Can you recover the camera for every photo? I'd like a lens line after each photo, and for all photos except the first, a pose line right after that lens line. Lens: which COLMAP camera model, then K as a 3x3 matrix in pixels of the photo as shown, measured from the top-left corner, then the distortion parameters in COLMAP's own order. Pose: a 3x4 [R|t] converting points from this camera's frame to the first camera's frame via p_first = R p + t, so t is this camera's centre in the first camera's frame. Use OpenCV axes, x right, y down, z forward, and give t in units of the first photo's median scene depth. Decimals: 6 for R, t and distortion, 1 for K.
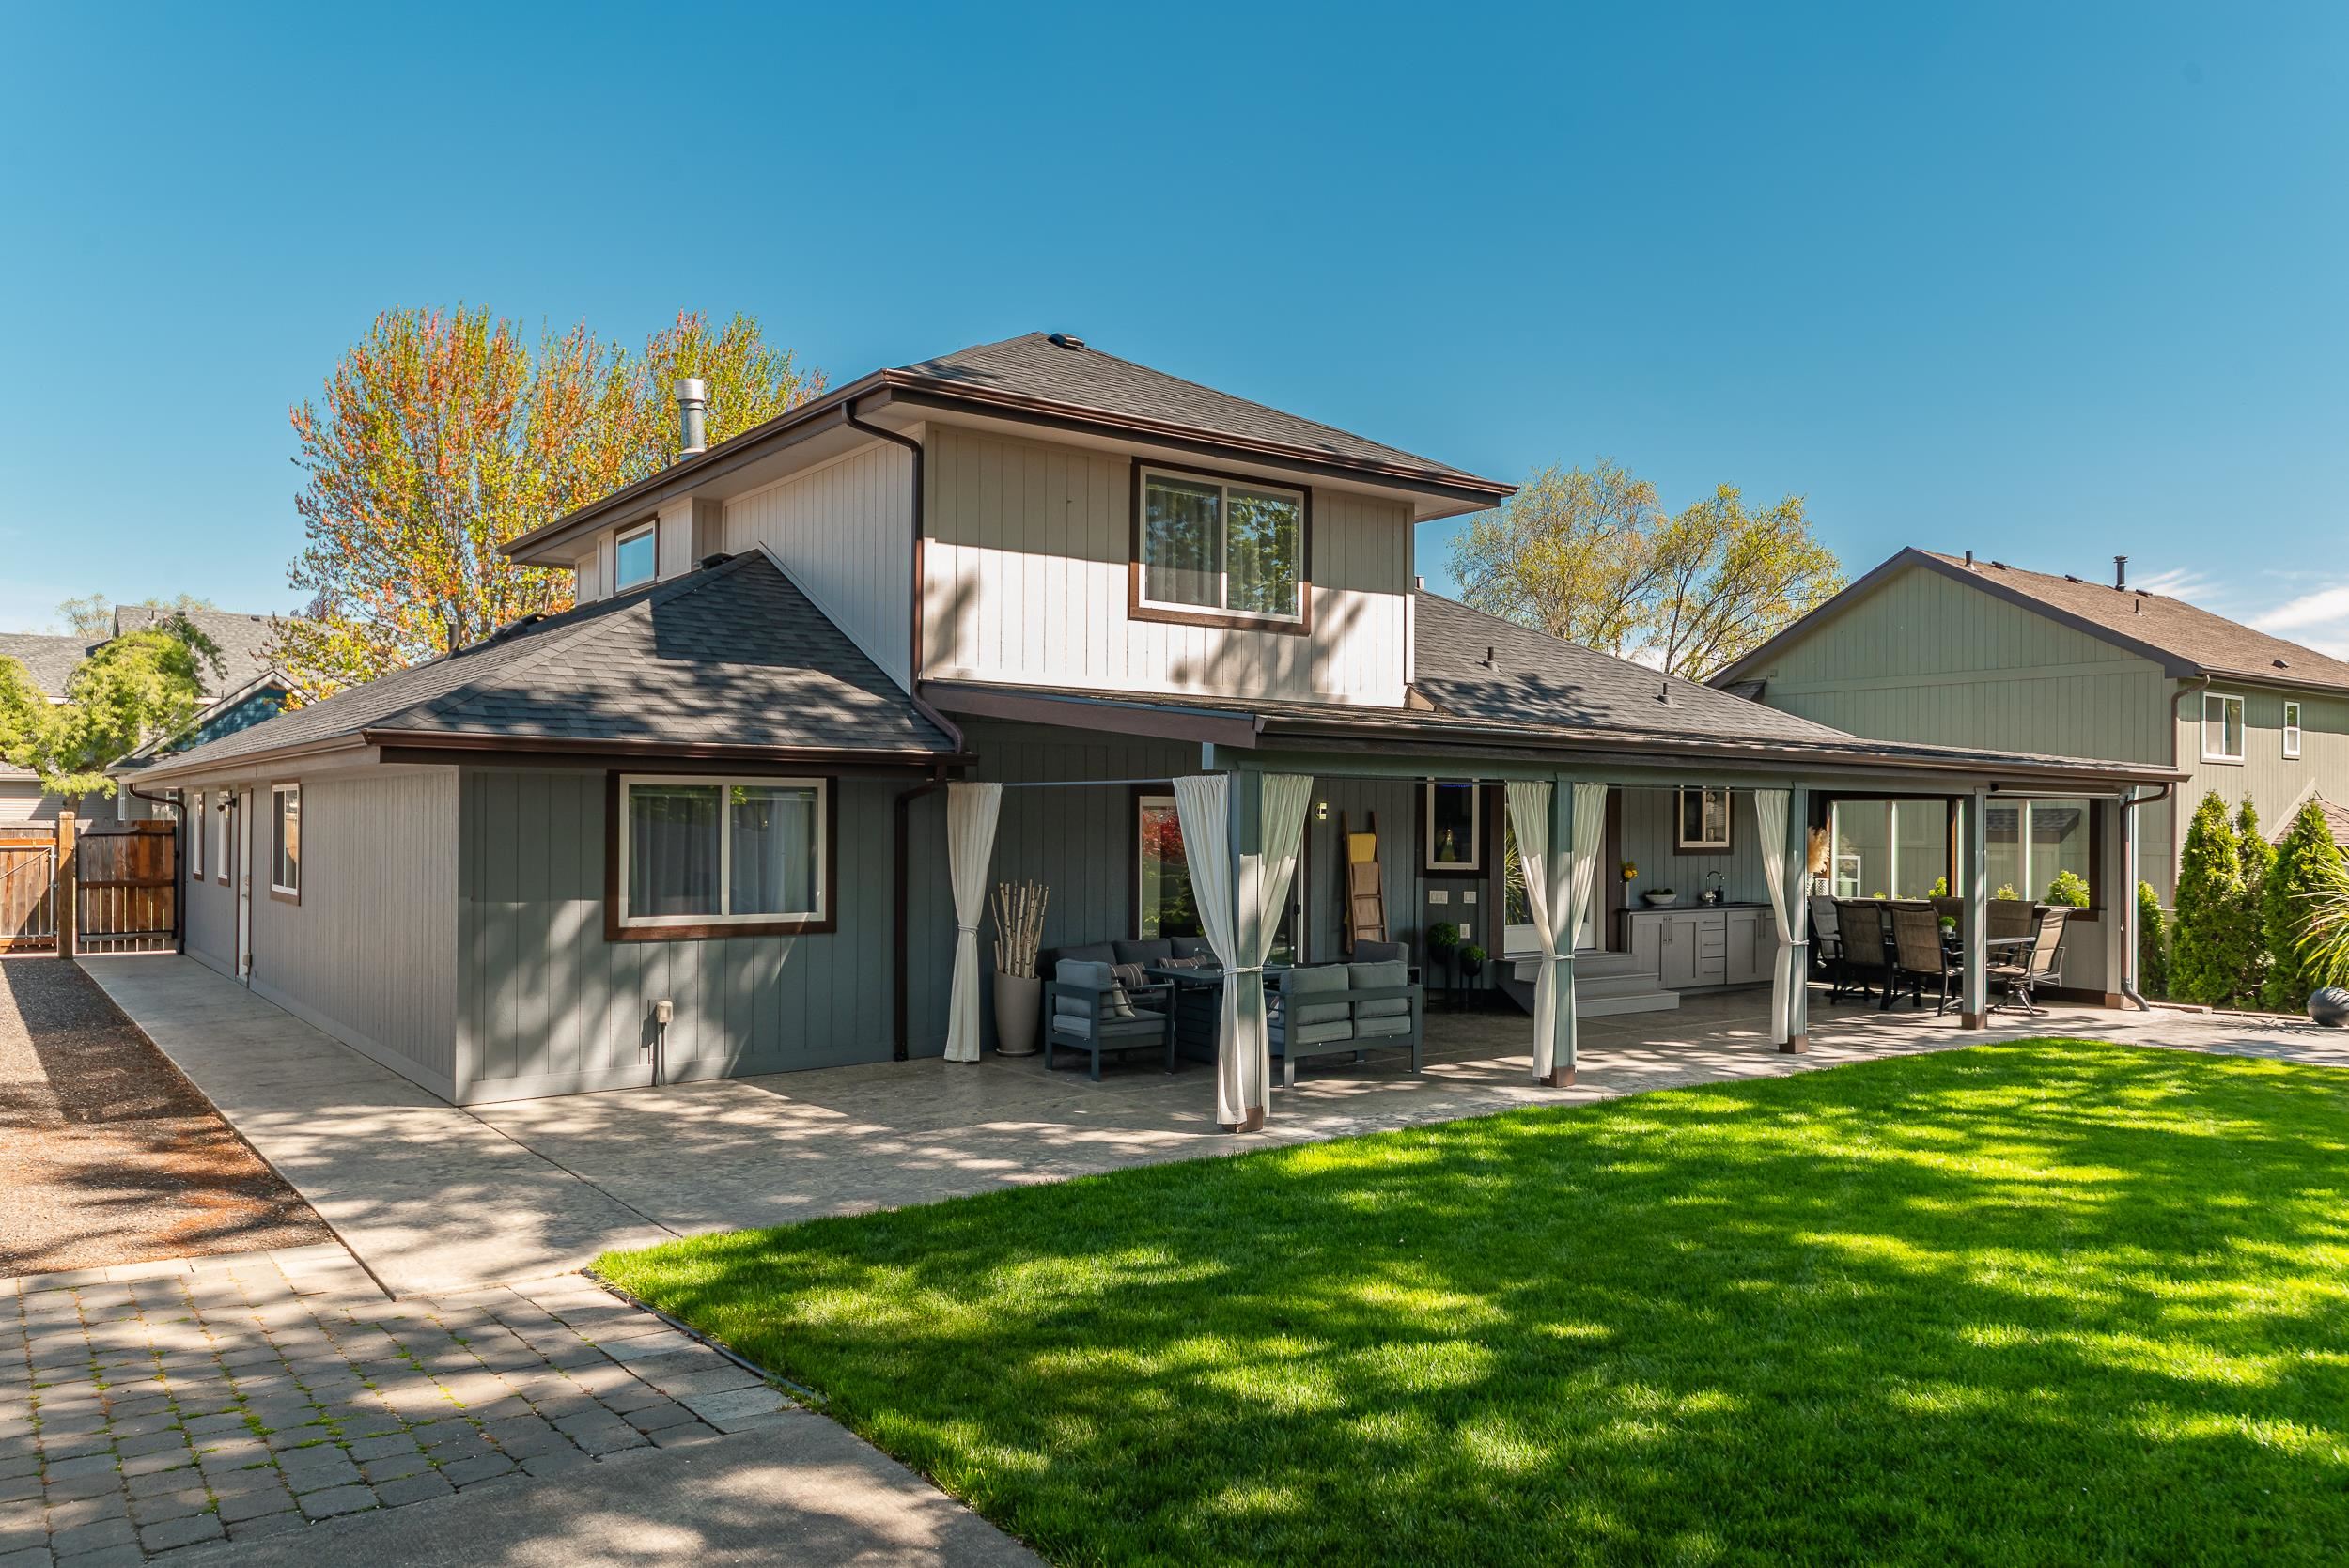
lens RADIAL K [[1648.7, 0, 1208.9], [0, 1648.7, 801.2], [0, 0, 1]] dist [0.001723, 0.004303]
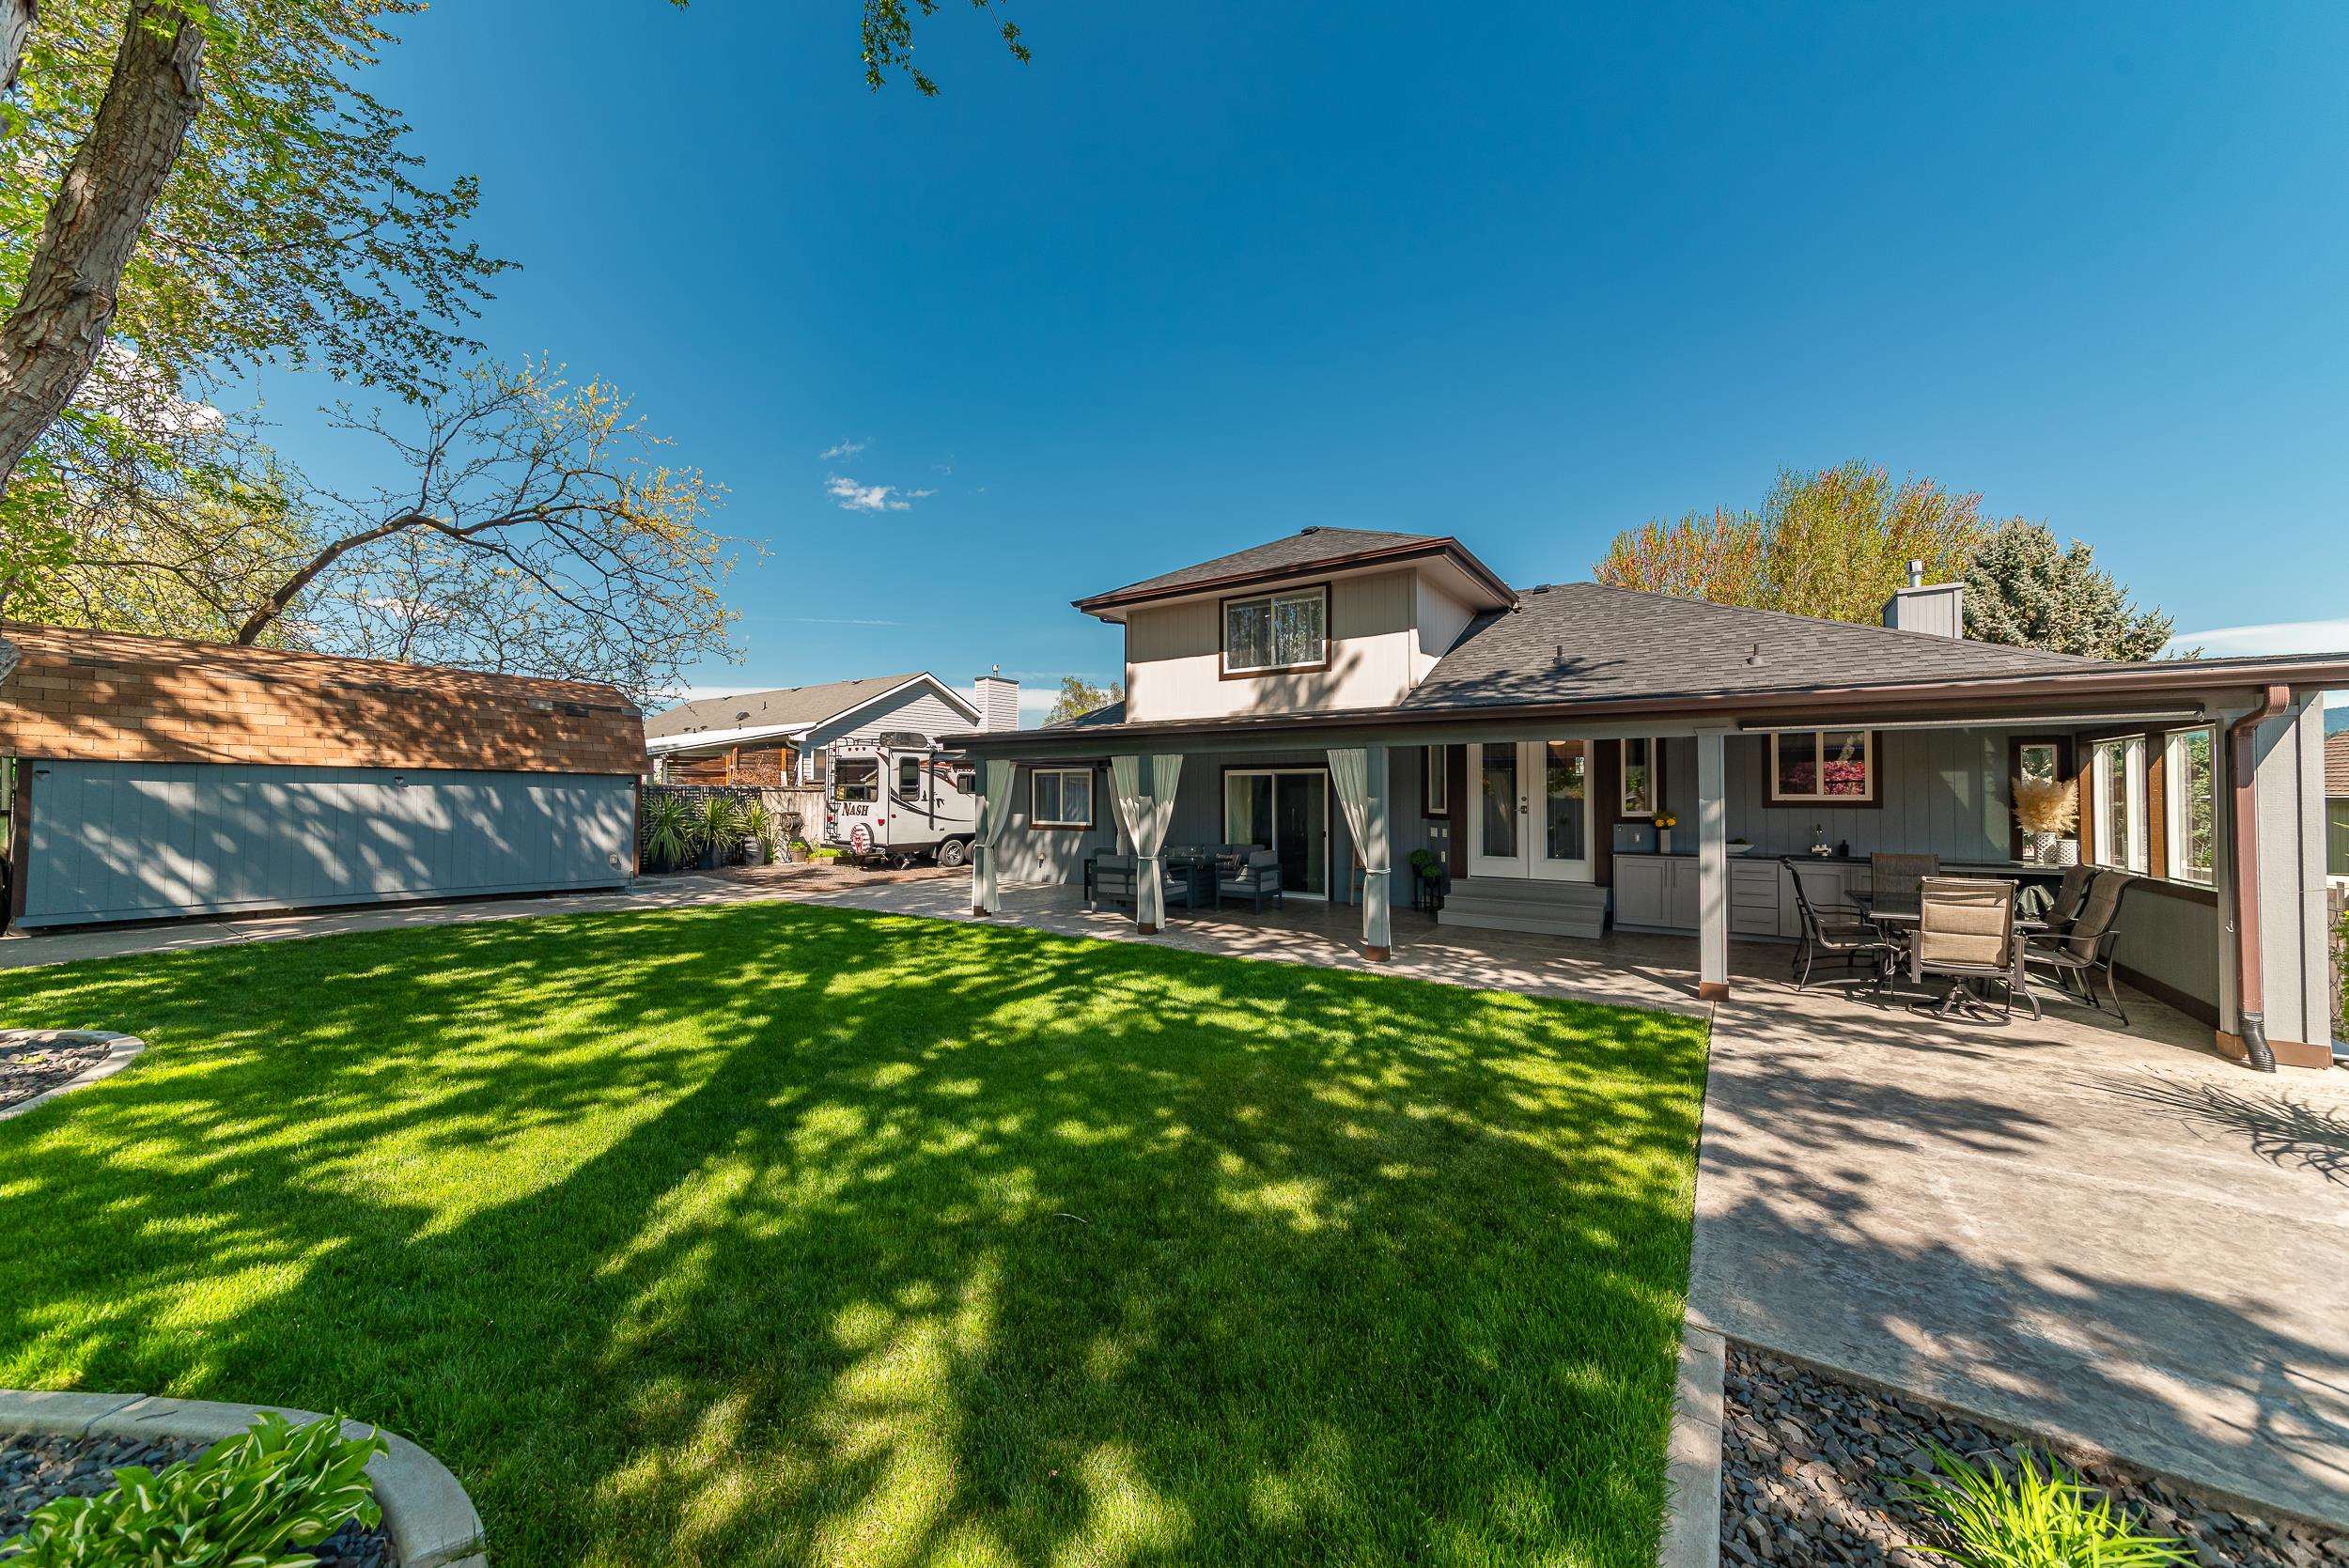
lens RADIAL K [[824.4, 0, 1194.8], [0, 824.4, 776.9], [0, 0, 1]] dist [0.003147, 0.000062]
pose [[0.339326, -0.027207, -0.940275, 0.859736], [0.014925, 0.999612, -0.023538, 0.026831], [0.940550, -0.006046, 0.339600, 0.634926]]
